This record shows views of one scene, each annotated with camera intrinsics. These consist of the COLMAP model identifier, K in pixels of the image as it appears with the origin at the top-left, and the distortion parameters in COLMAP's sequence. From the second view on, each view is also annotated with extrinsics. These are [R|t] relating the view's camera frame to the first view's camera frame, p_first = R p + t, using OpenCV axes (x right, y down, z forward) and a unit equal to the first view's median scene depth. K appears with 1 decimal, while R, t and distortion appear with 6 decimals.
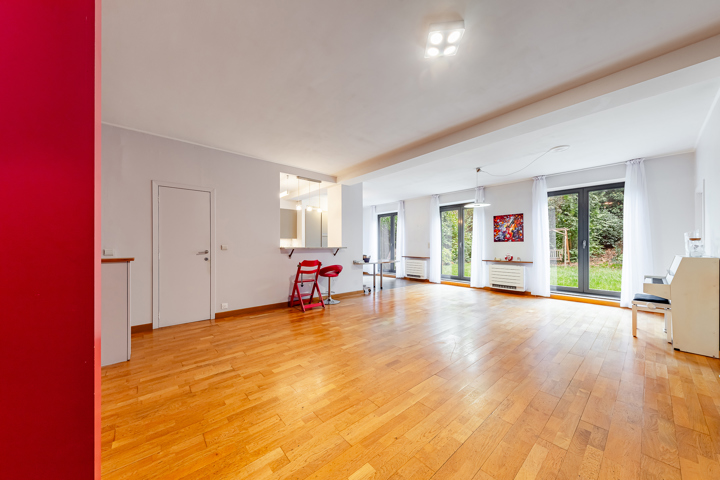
lens RADIAL K [[234.8, 0, 358.4], [0, 234.8, 242.9], [0, 0, 1]] dist [0.002920, 0.000074]
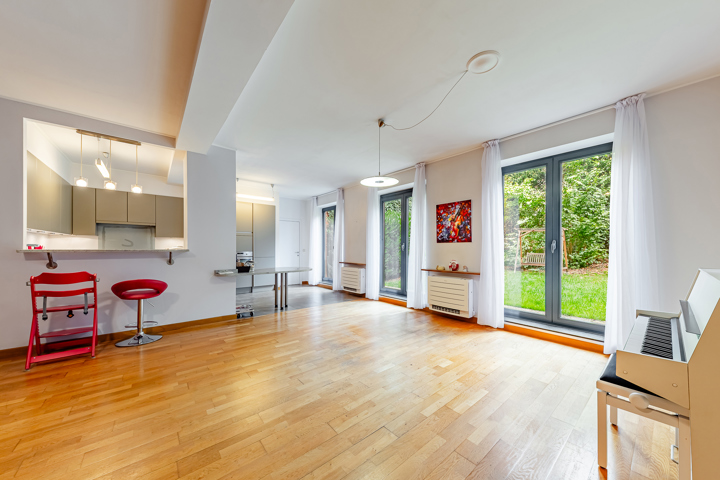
lens RADIAL K [[253.2, 0, 362.6], [0, 253.2, 247.5], [0, 0, 1]] dist [0.002250, 0.000178]
pose [[0.999811, 0.003885, 0.019051, 0.381366], [-0.004048, 0.999955, 0.008528, 0.004277], [-0.019017, -0.008604, 0.999782, 0.290726]]
